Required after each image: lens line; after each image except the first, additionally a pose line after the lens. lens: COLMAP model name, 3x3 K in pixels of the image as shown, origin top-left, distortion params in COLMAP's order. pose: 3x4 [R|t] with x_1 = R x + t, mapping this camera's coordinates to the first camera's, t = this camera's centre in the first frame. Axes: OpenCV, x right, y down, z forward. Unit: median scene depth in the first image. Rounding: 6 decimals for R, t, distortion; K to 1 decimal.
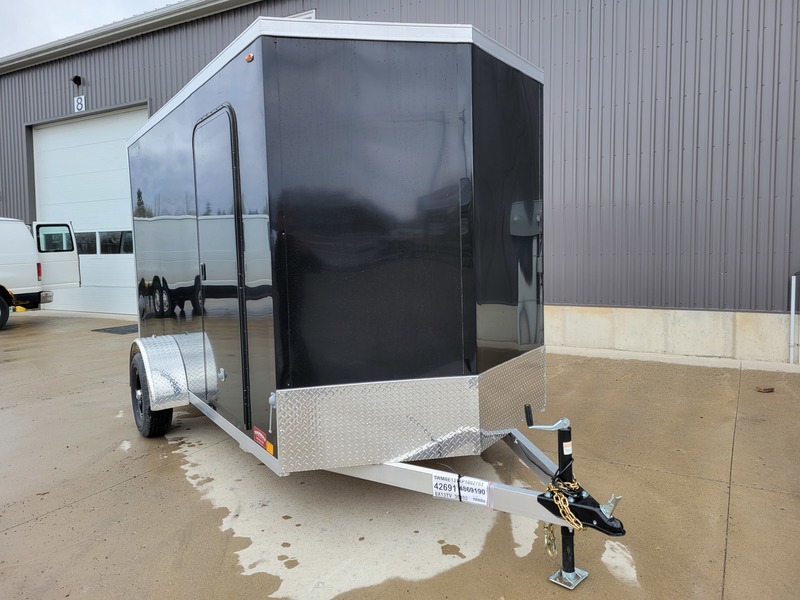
lens RADIAL K [[598.3, 0, 398.1], [0, 598.3, 276.4], [0, 0, 1]] dist [0.077834, -0.054181]
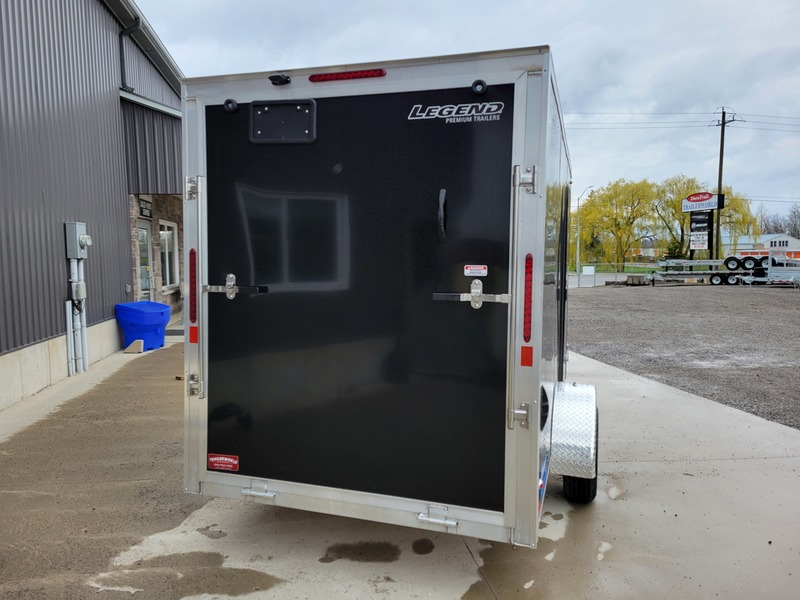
lens RADIAL K [[598.3, 0, 402.2], [0, 598.3, 285.0], [0, 0, 1]] dist [0.077834, -0.054181]
pose [[-0.643592, -0.020226, 0.765102, -1.432083], [0.052804, 0.996095, 0.070751, -0.180158], [-0.763545, 0.085935, -0.640011, 2.754247]]
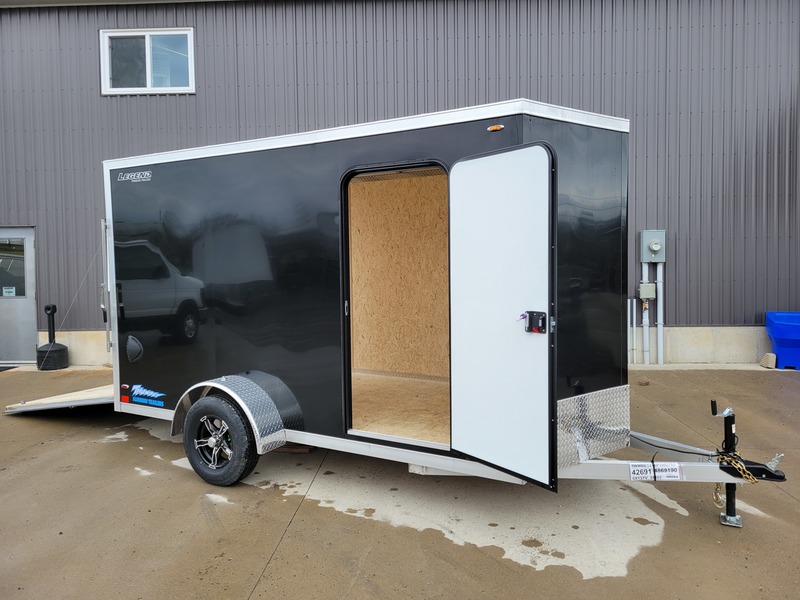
lens RADIAL K [[598.3, 0, 395.8], [0, 598.3, 283.3], [0, 0, 1]] dist [0.077834, -0.054181]
pose [[0.892497, -0.007614, 0.450989, -0.940445], [0.021753, 0.999421, -0.026176, -0.027687], [-0.450528, 0.033173, 0.892146, 0.069962]]
